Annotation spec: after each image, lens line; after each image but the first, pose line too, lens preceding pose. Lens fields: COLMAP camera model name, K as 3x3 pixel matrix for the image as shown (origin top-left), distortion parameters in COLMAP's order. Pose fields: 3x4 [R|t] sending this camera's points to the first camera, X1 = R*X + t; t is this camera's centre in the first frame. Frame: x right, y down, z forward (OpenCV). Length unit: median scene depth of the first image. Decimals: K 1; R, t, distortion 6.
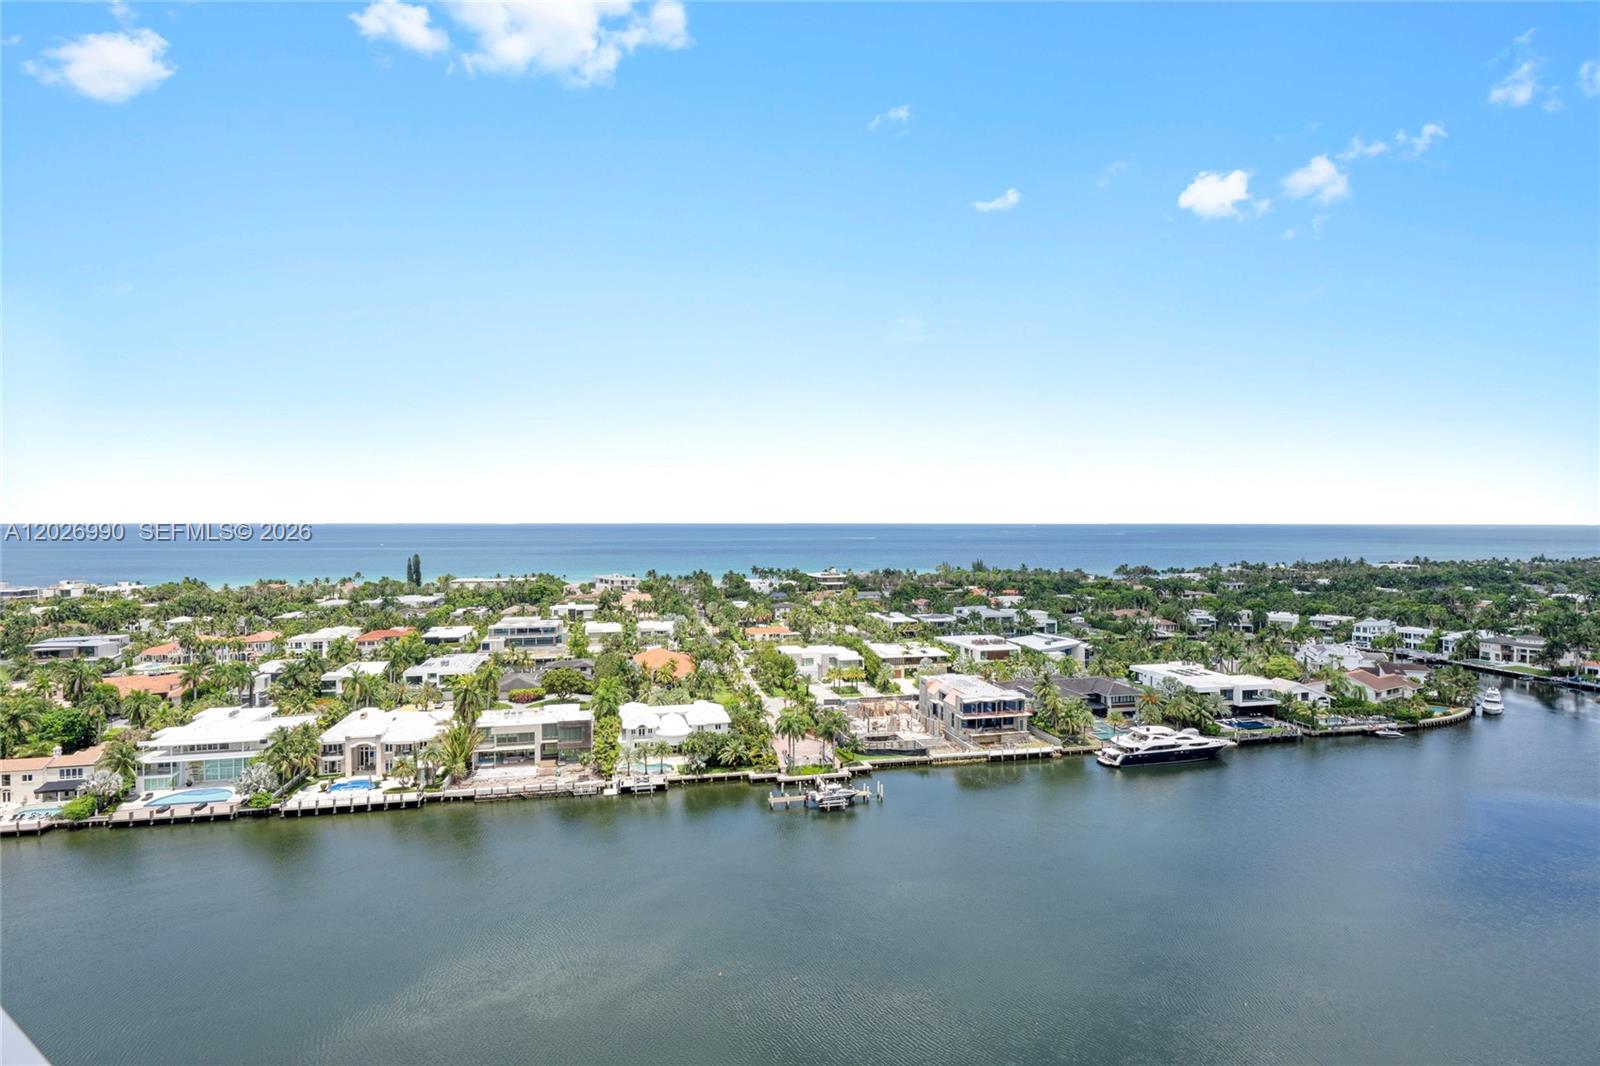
lens RADIAL K [[787.2, 0, 797.2], [0, 787.2, 518.8], [0, 0, 1]] dist [-0.001359, 0.001611]
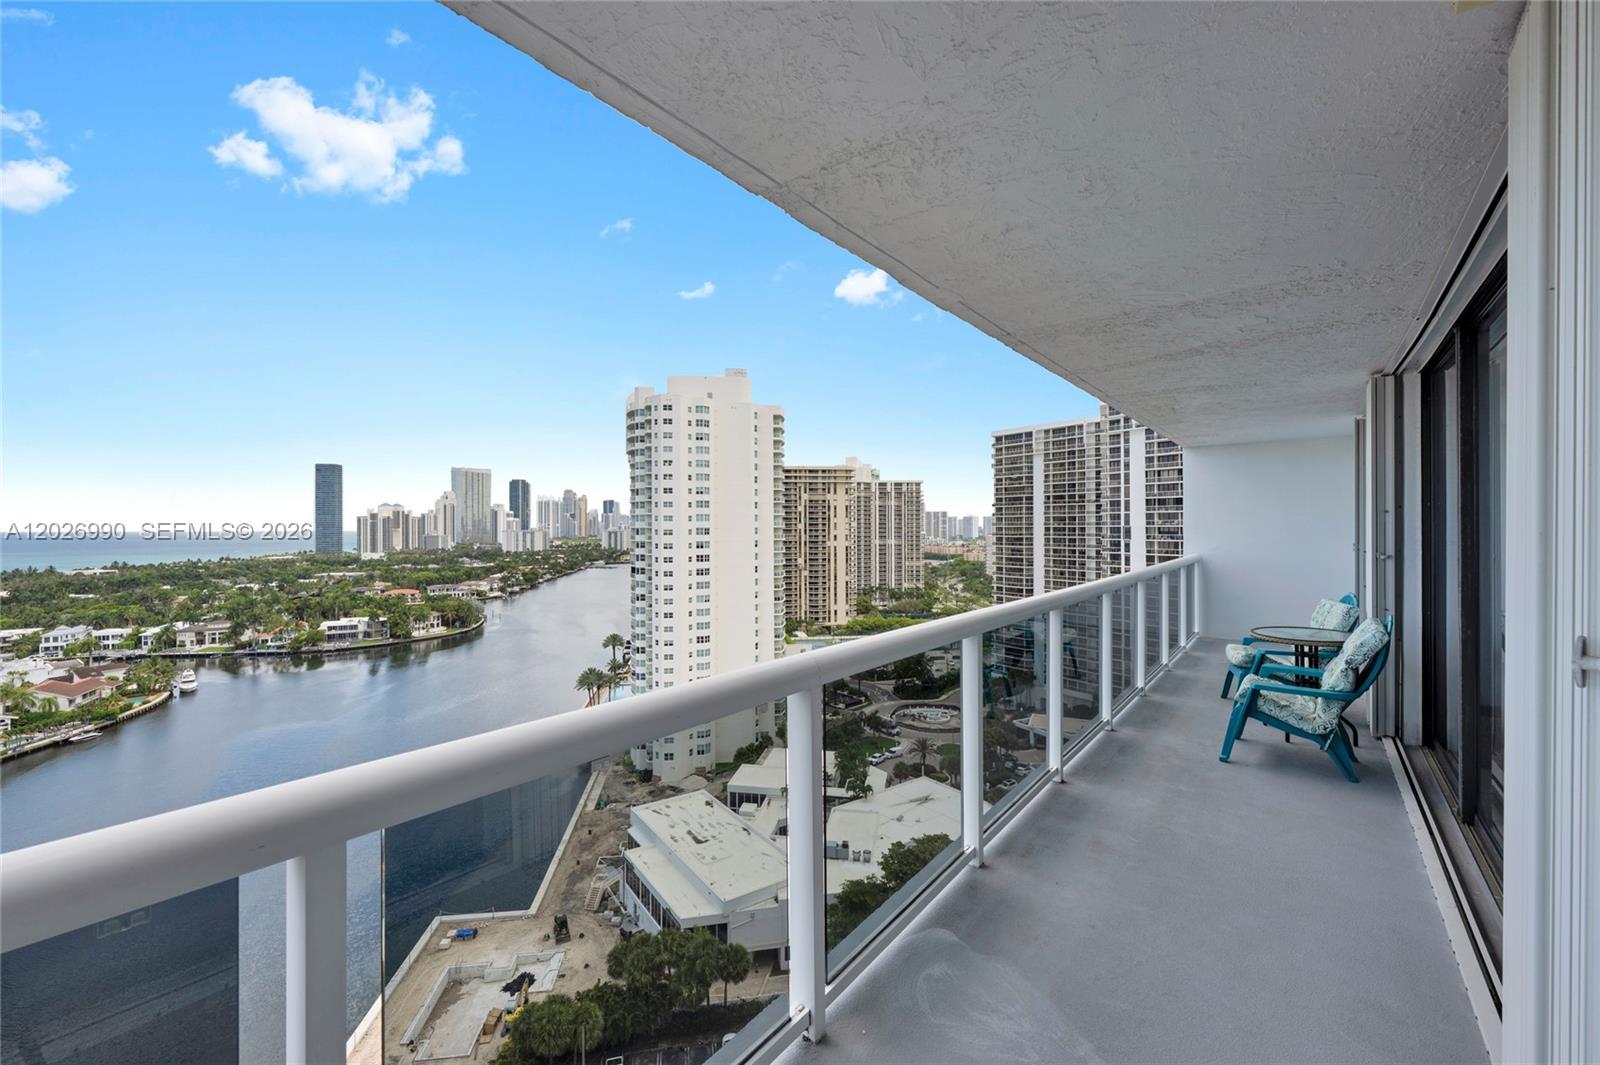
lens RADIAL K [[650.5, 0, 795.8], [0, 650.5, 529.3], [0, 0, 1]] dist [-0.001551, 0.000065]
pose [[0.094420, -0.004708, 0.995521, 0.005607], [0.000555, 0.999989, 0.004677, 0.001013], [-0.995532, 0.000111, 0.094422, 0.006736]]
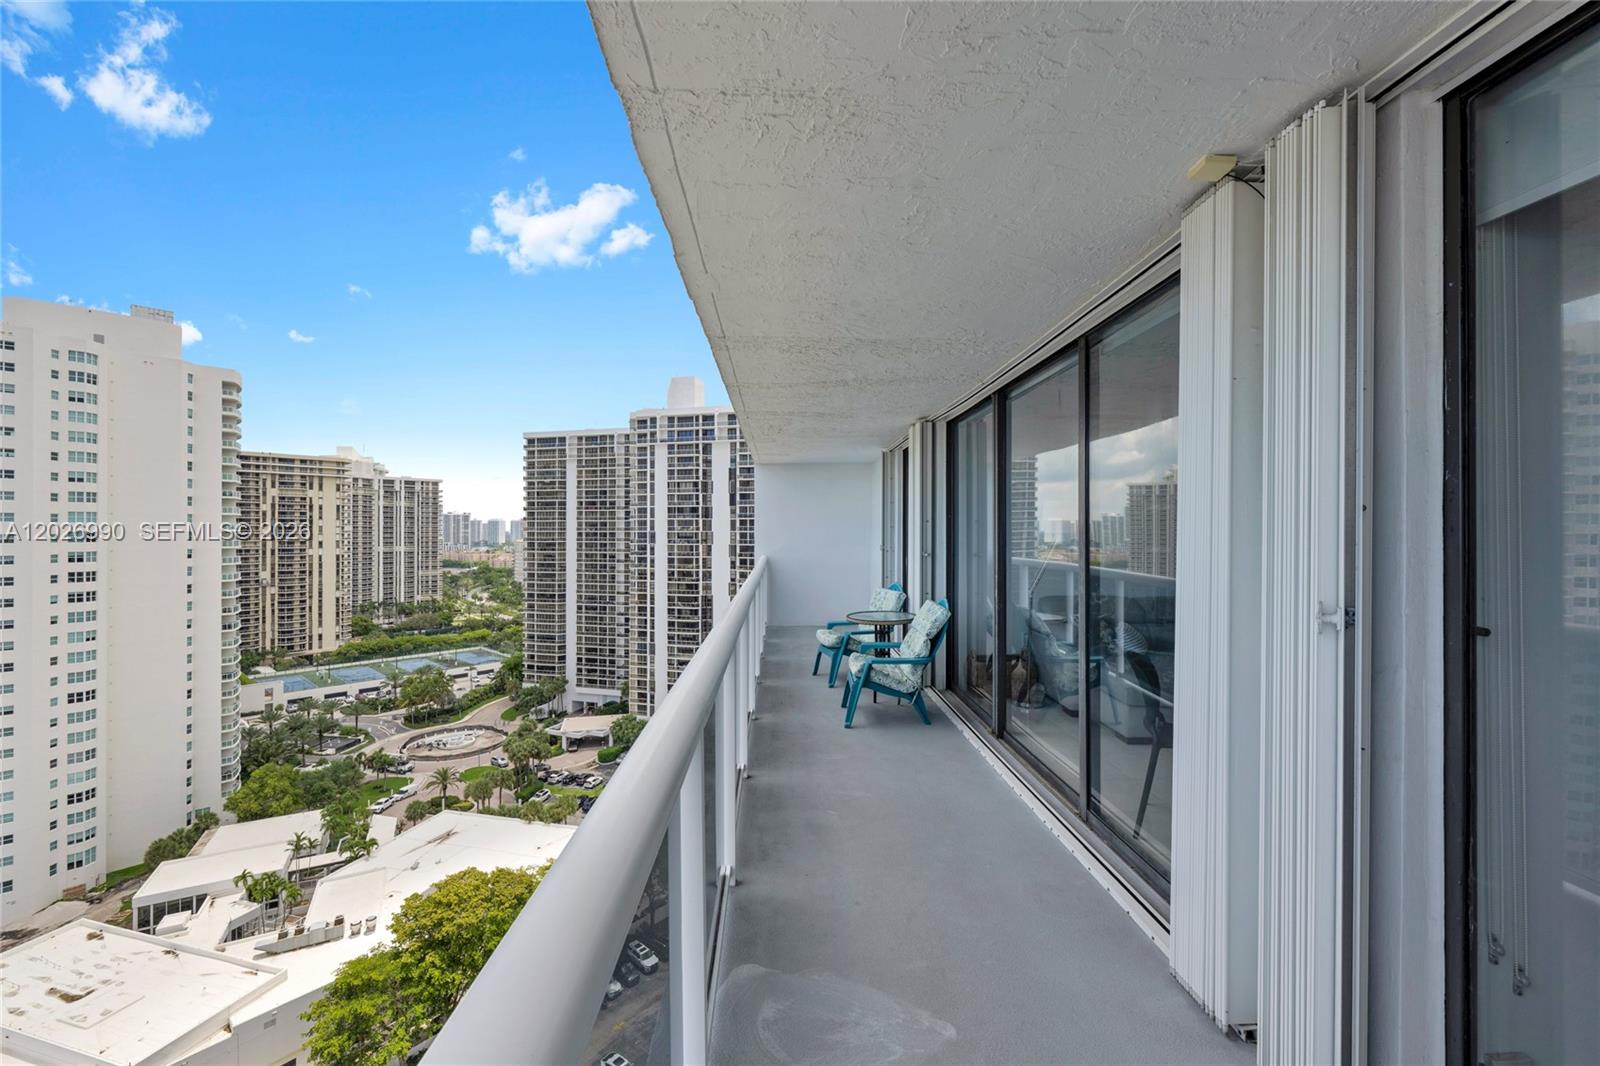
lens RADIAL K [[649.0, 0, 793.8], [0, 649.0, 532.5], [0, 0, 1]] dist [-0.001613, 0.000346]
pose [[-0.566934, -0.002646, 0.823759, 1.343432], [-0.003225, 0.999994, 0.000993, 0.011358], [-0.823757, -0.002094, -0.566940, 2.125118]]
